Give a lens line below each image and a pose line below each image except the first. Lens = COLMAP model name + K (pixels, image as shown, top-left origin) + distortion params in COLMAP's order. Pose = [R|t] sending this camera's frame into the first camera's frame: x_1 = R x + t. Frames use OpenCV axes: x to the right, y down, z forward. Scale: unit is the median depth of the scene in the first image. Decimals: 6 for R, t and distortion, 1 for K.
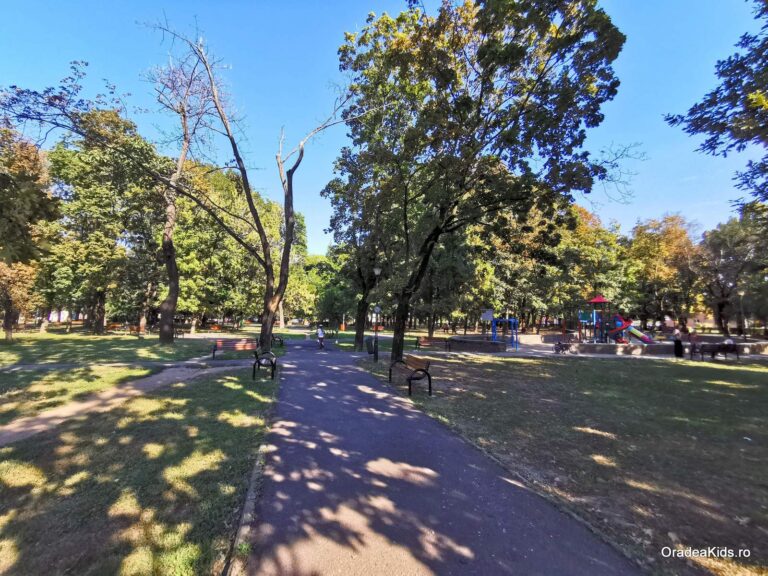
lens RADIAL K [[344.1, 0, 384.0], [0, 344.1, 288.0], [0, 0, 1]] dist [0.028478, 0.000518]
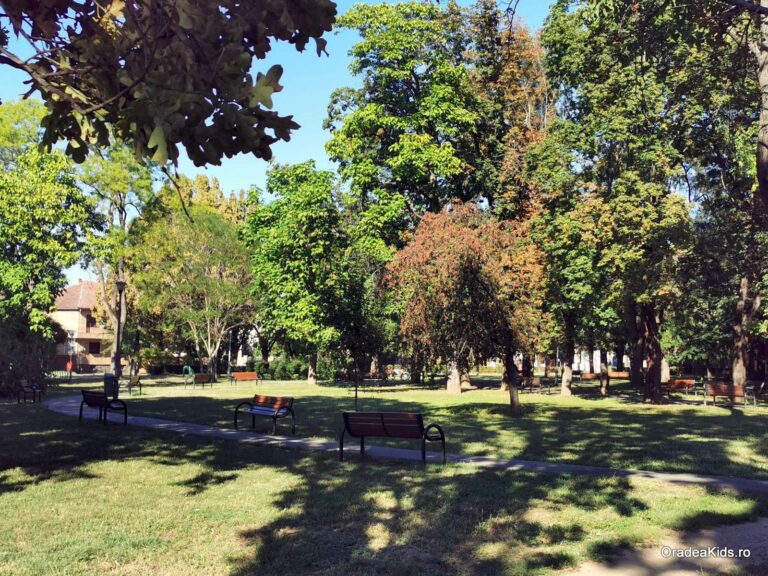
lens RADIAL K [[903.4, 0, 384.0], [0, 903.4, 288.0], [0, 0, 1]] dist [0.008334, 0.029279]
pose [[0.551615, -0.078787, -0.830370, -0.042130], [0.080879, 0.995890, -0.040764, 0.009244], [0.830169, -0.044673, 0.555720, 0.094448]]
